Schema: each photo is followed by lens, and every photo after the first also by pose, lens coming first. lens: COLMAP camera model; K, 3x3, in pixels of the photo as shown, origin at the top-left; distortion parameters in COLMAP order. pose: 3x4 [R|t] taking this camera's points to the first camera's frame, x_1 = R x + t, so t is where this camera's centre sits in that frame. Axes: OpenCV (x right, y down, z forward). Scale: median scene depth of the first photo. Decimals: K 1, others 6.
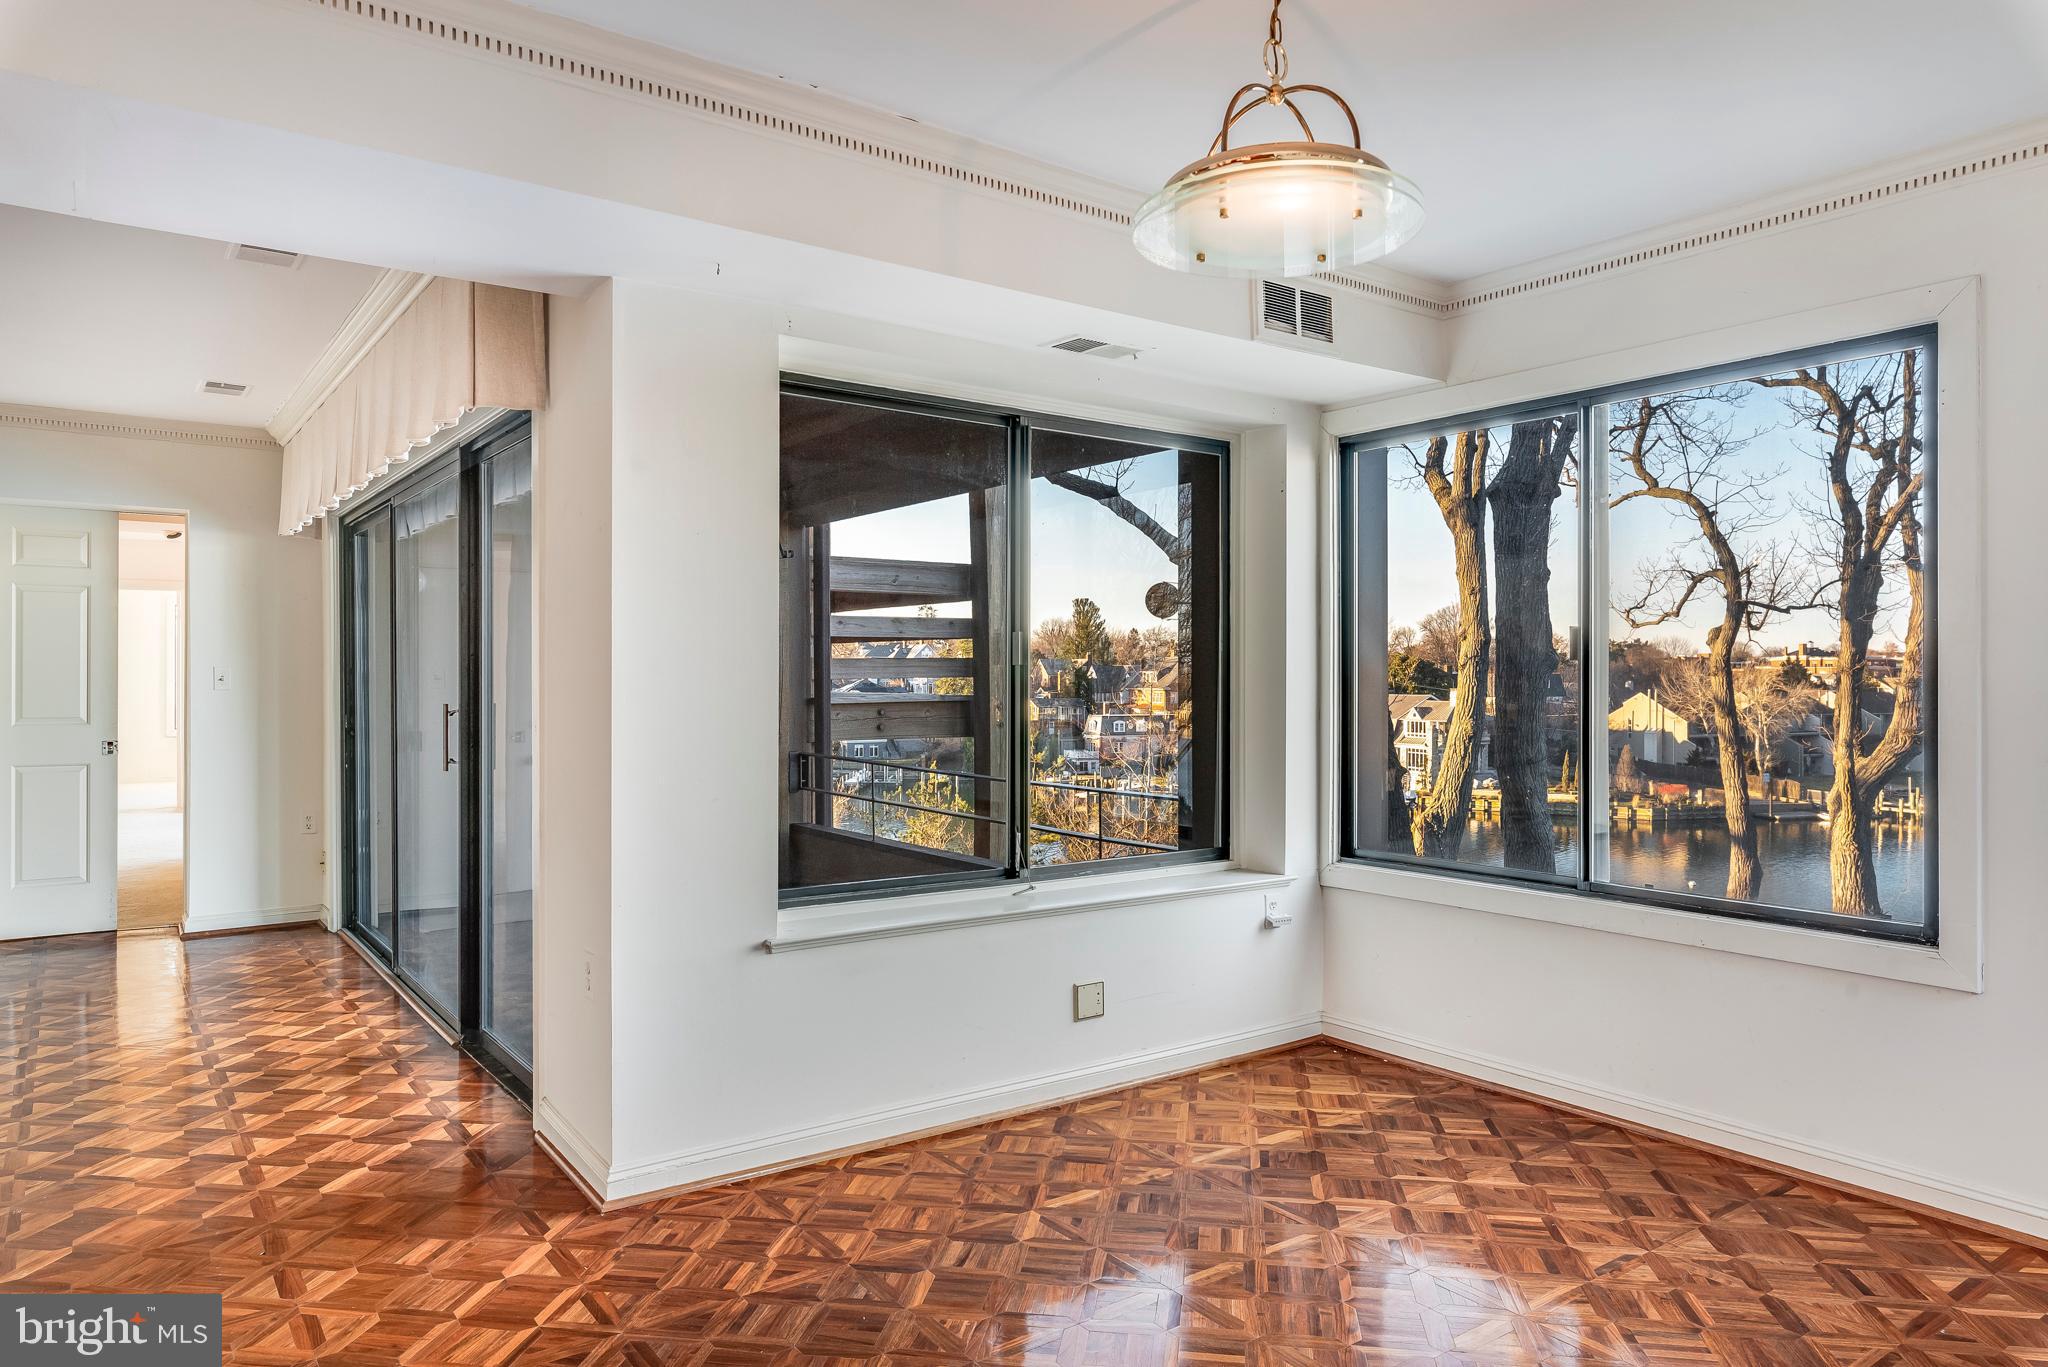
lens RADIAL K [[1287.6, 0, 1024.0], [0, 1287.6, 683.5], [0, 0, 1]] dist [-0.001561, -0.000472]
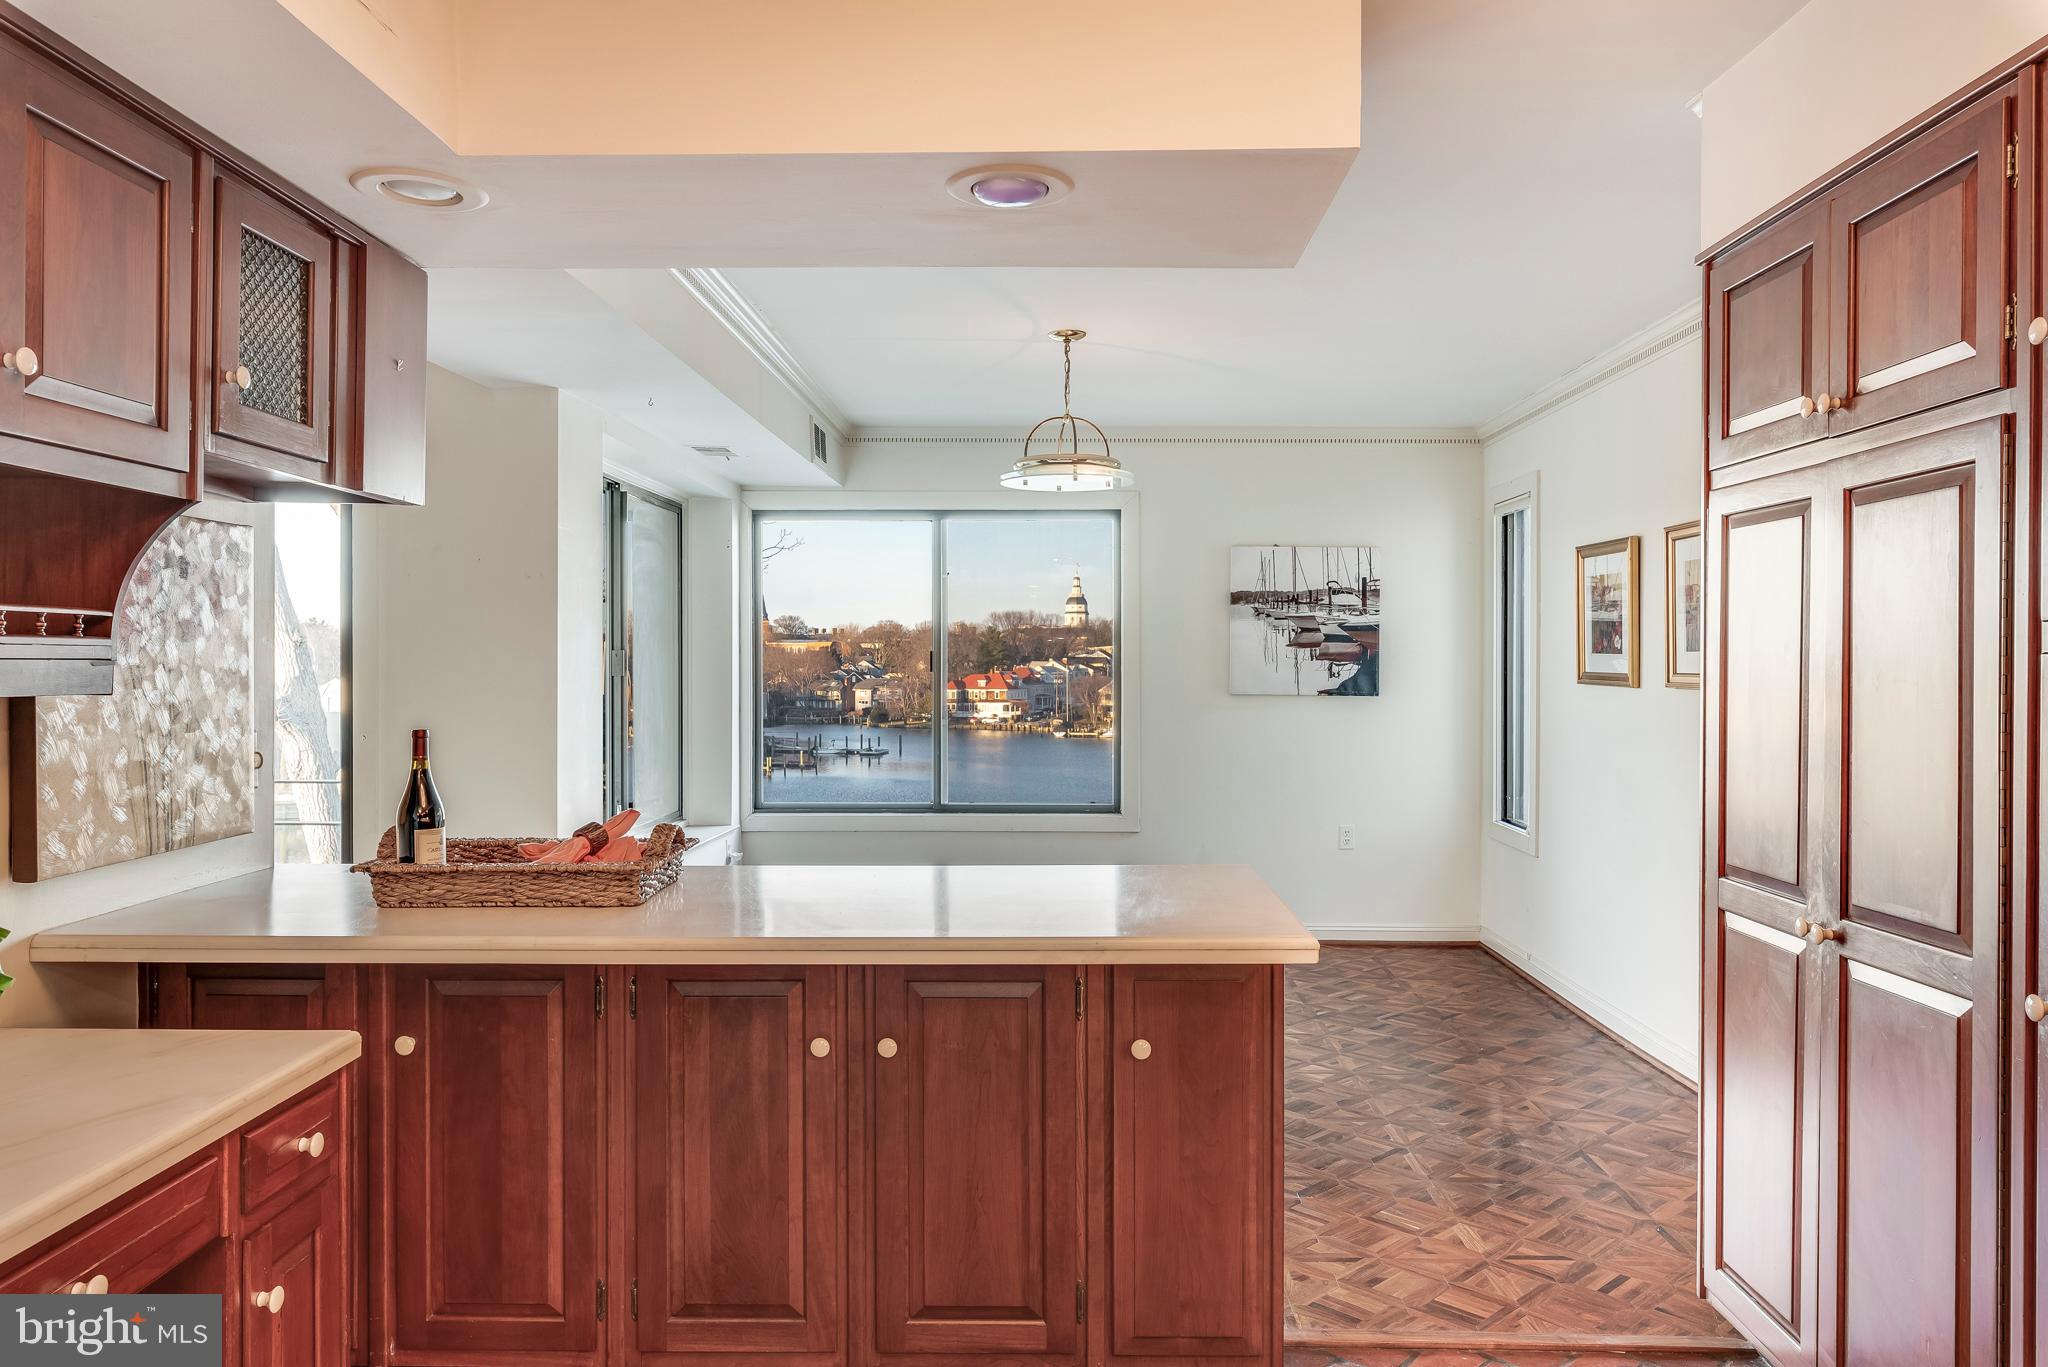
lens RADIAL K [[1414.6, 0, 1033.1], [0, 1414.6, 674.4], [0, 0, 1]] dist [0.000251, 0.000376]
pose [[0.610061, -0.006296, 0.792329, -0.791888], [0.002136, 0.999978, 0.006302, -0.021417], [-0.792351, -0.002152, 0.610061, -0.179181]]
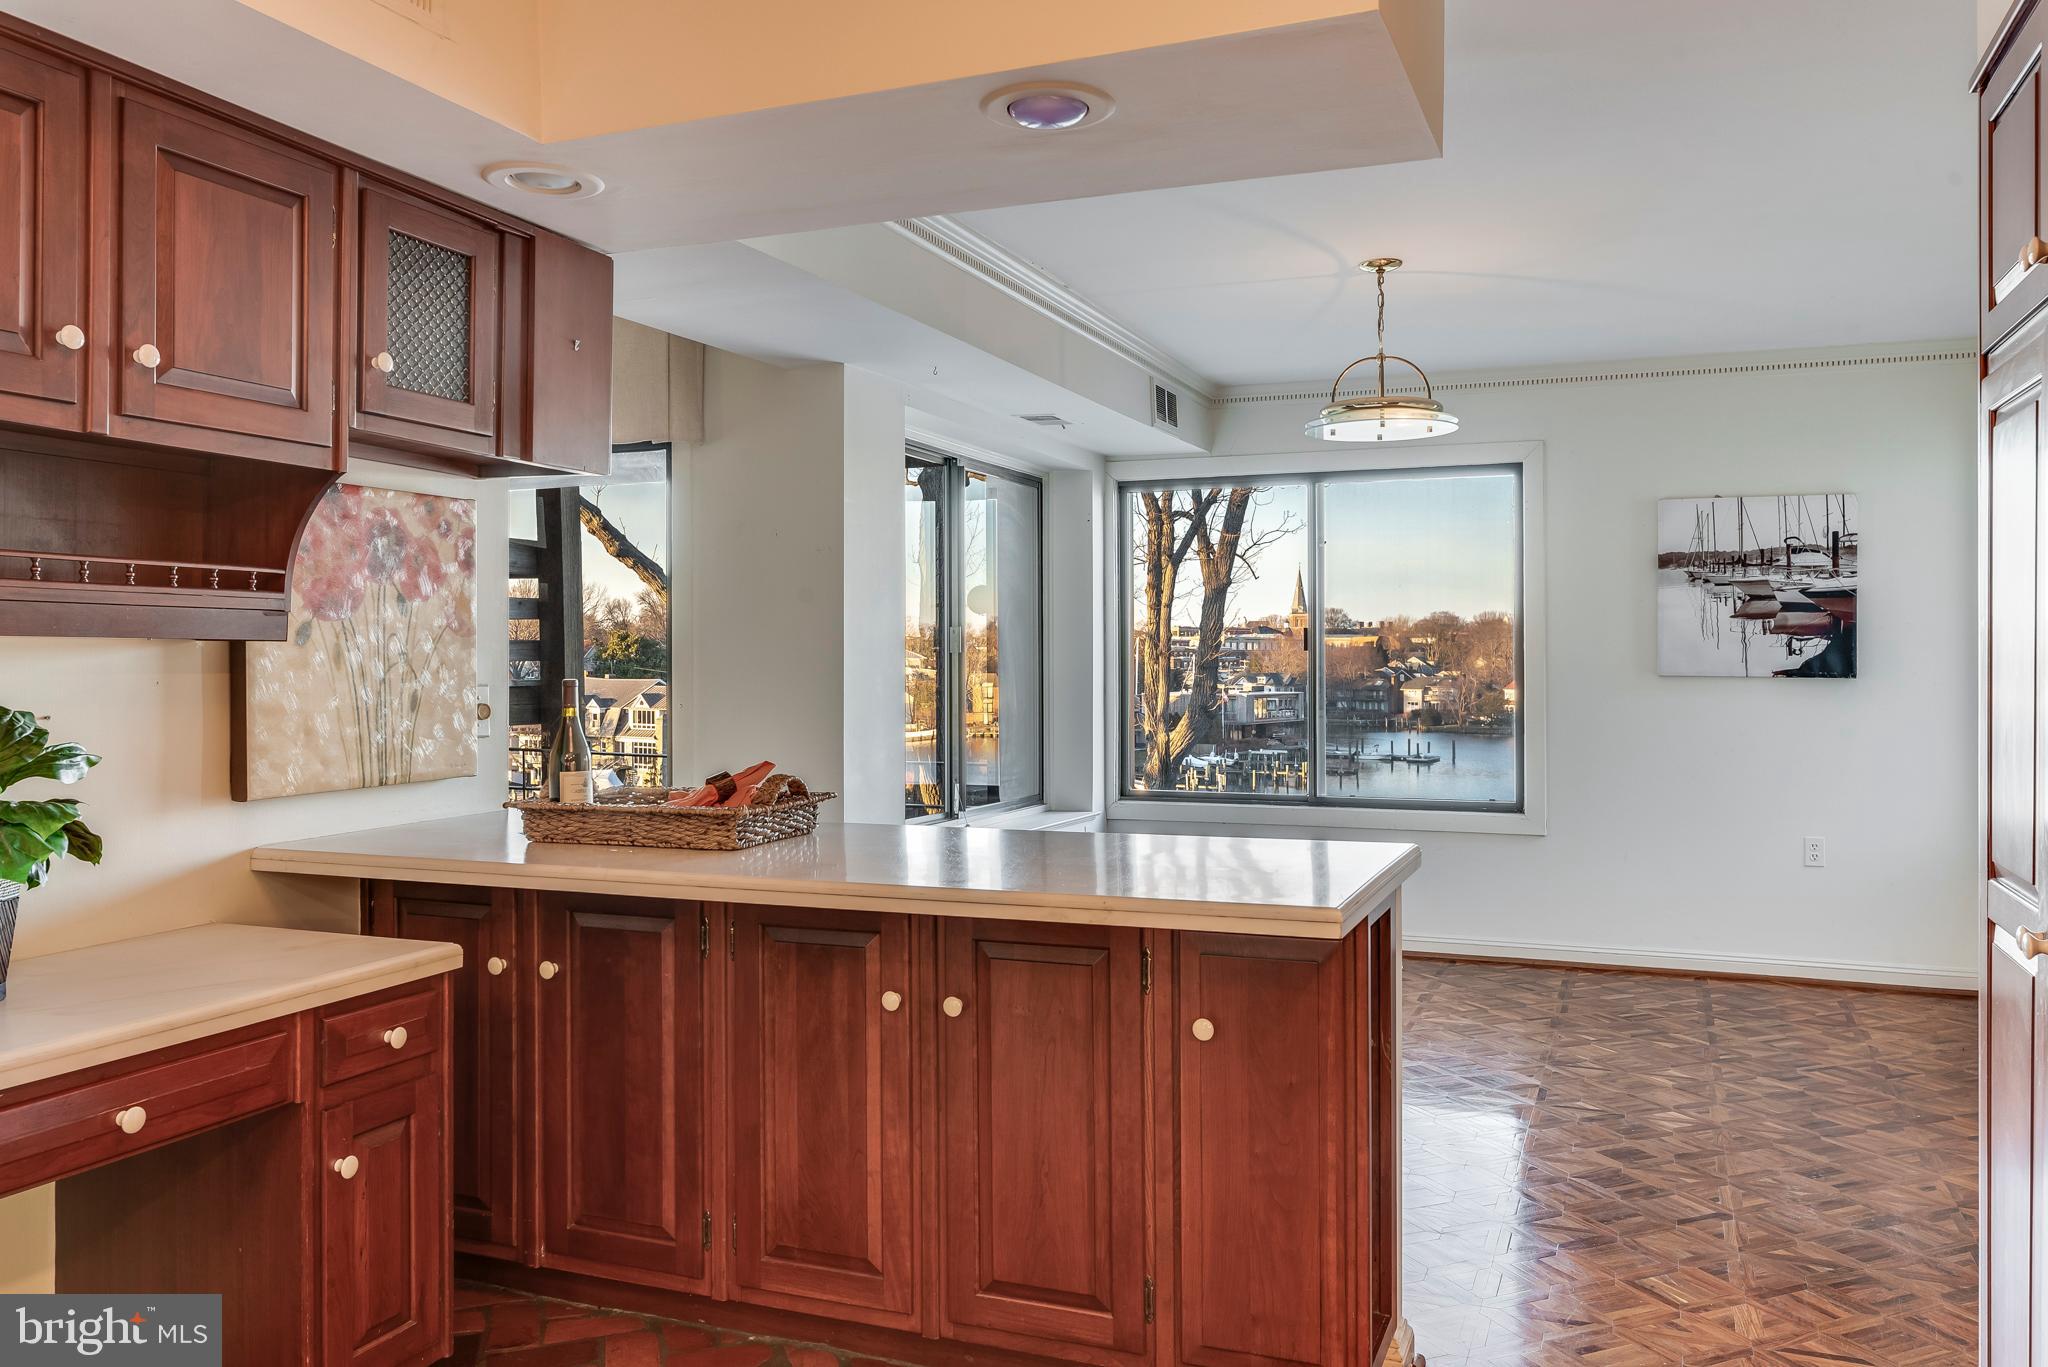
lens RADIAL K [[1540.3, 0, 1027.2], [0, 1540.3, 660.7], [0, 0, 1]] dist [0.000265, -0.000354]
pose [[0.853839, -0.001695, 0.520534, -0.669057], [0.003493, 0.999991, -0.002472, -0.001854], [-0.520525, 0.003929, 0.853837, -0.311937]]
